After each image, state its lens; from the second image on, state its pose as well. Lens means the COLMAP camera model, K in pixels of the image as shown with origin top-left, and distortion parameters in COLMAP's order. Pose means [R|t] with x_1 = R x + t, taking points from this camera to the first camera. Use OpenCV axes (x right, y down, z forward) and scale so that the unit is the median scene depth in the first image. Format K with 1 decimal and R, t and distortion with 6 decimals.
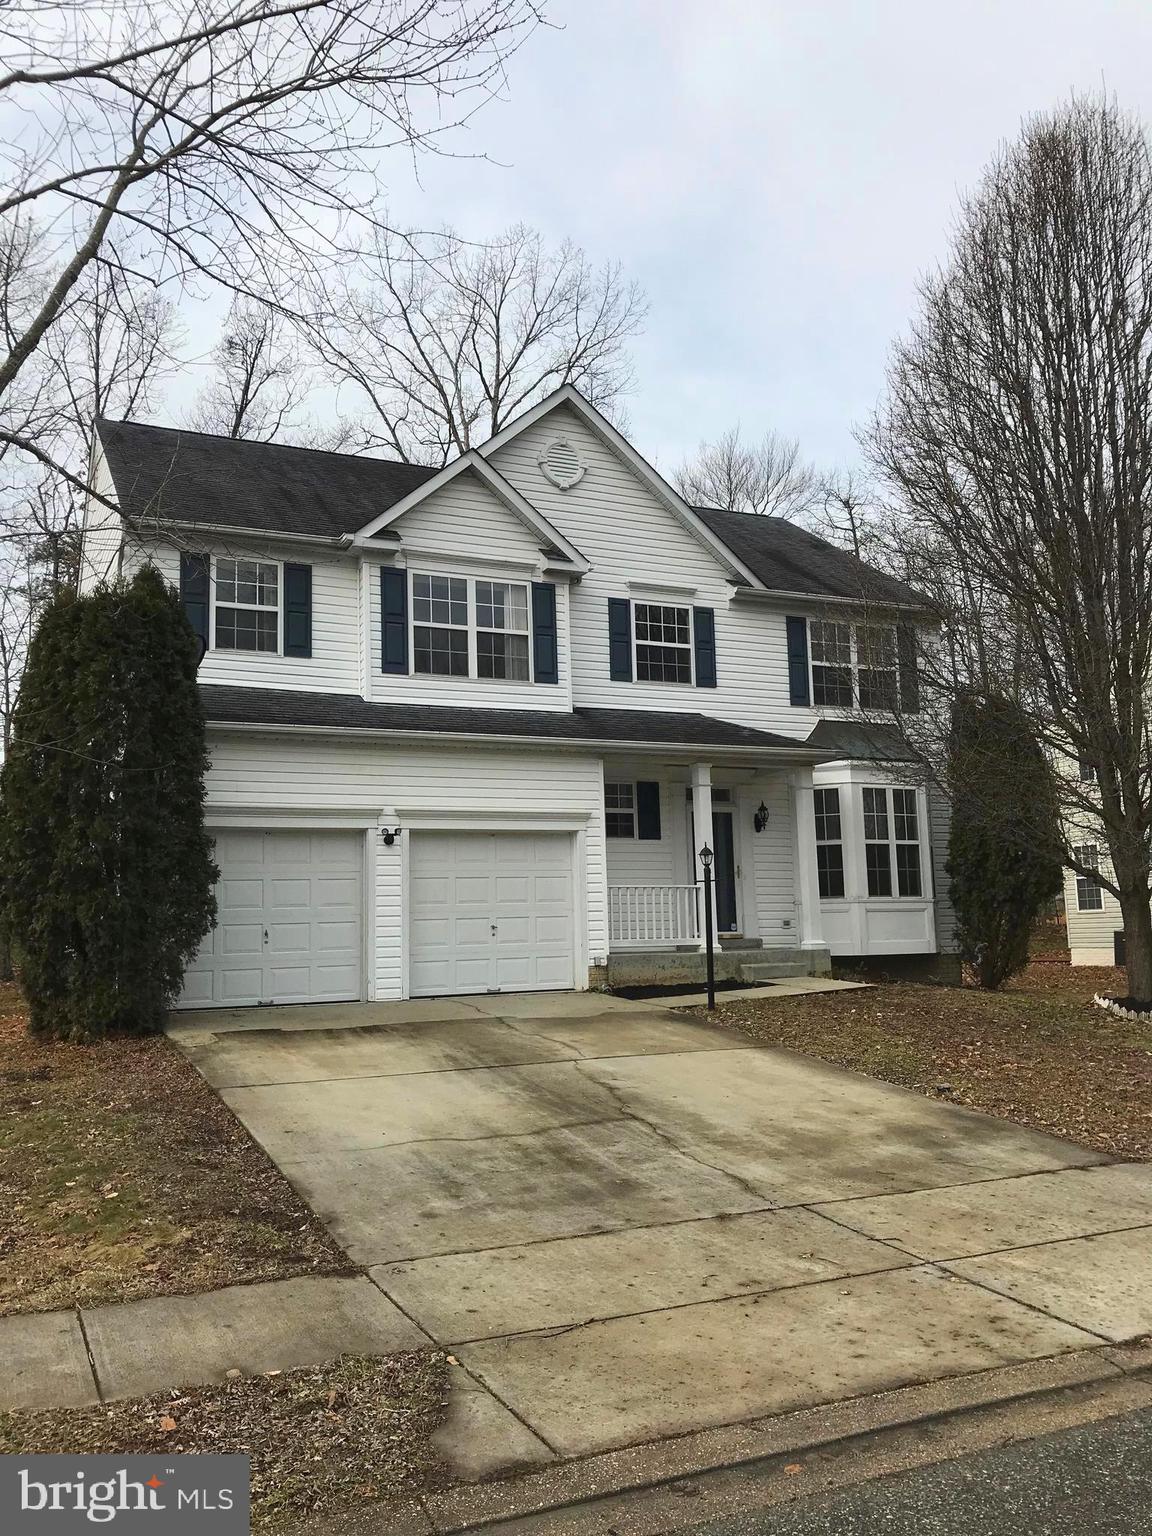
lens RADIAL K [[1259.7, 0, 574.8], [0, 1259.7, 772.2], [0, 0, 1]] dist [0.006976, -0.008813]
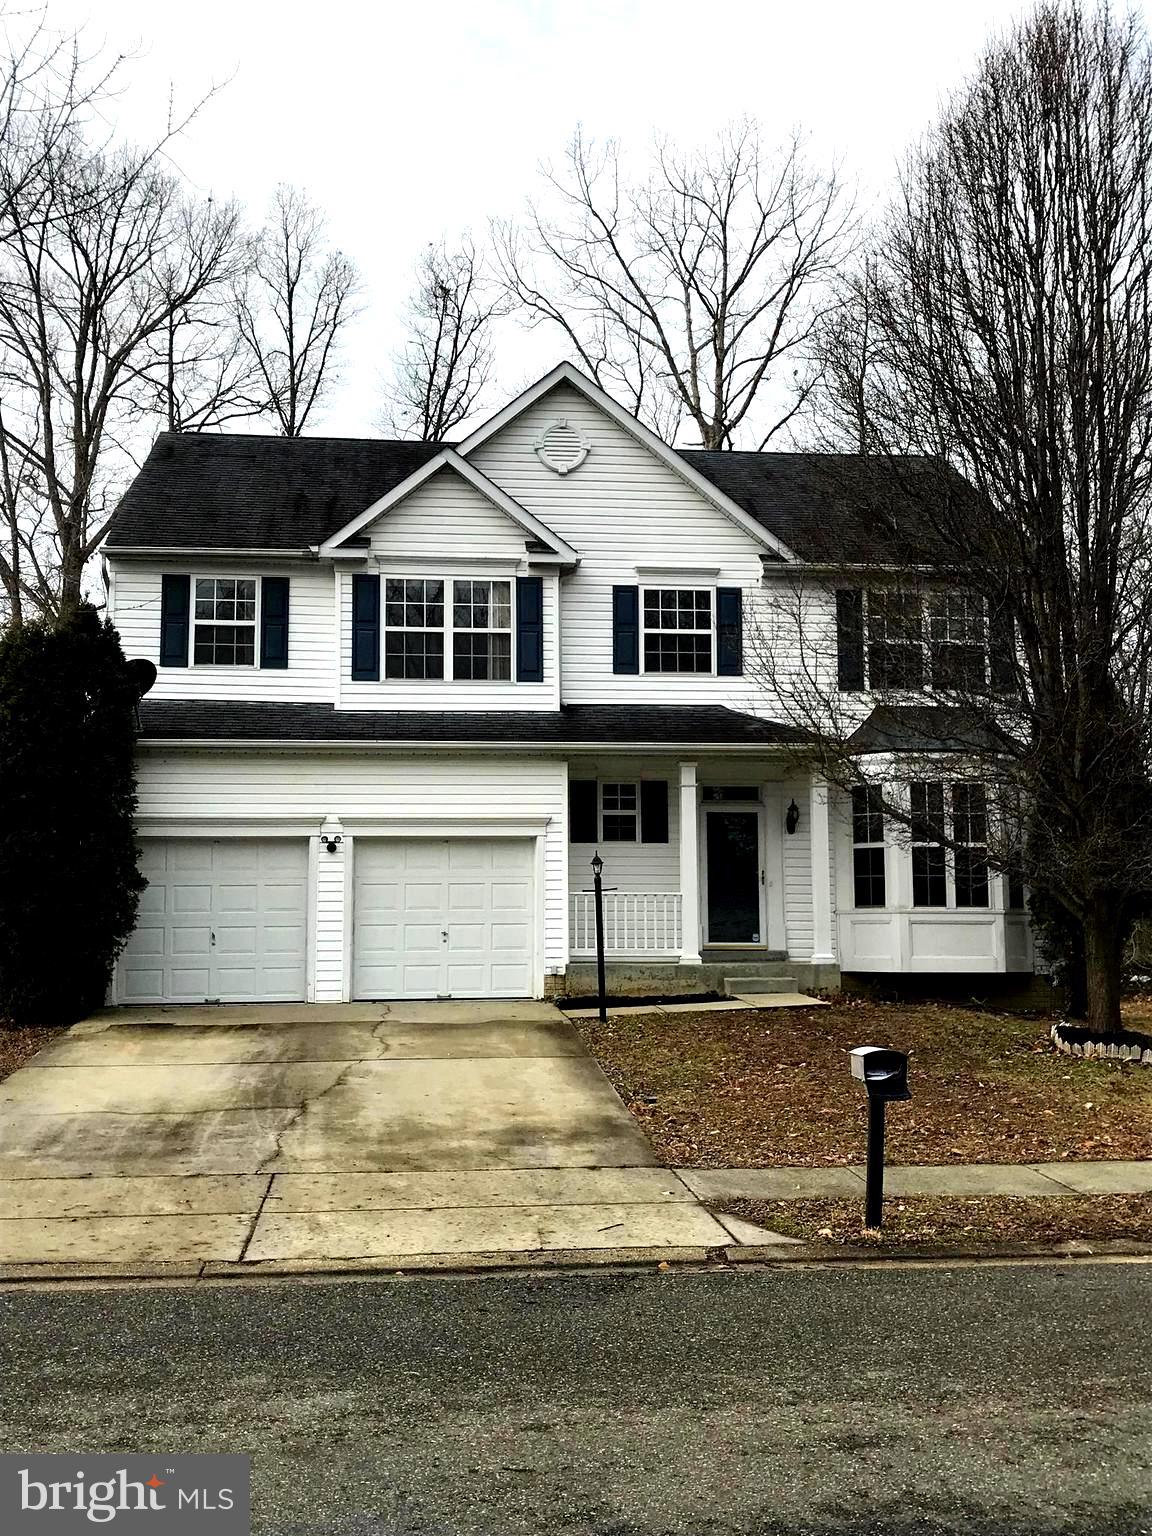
lens RADIAL K [[1564.7, 0, 577.8], [0, 1564.7, 764.0], [0, 0, 1]] dist [0.045907, 0.000000]
pose [[0.943507, -0.014763, -0.331024, 0.410846], [0.022727, 0.999538, 0.020200, -0.031242], [0.330573, -0.026582, 0.943406, -0.122980]]
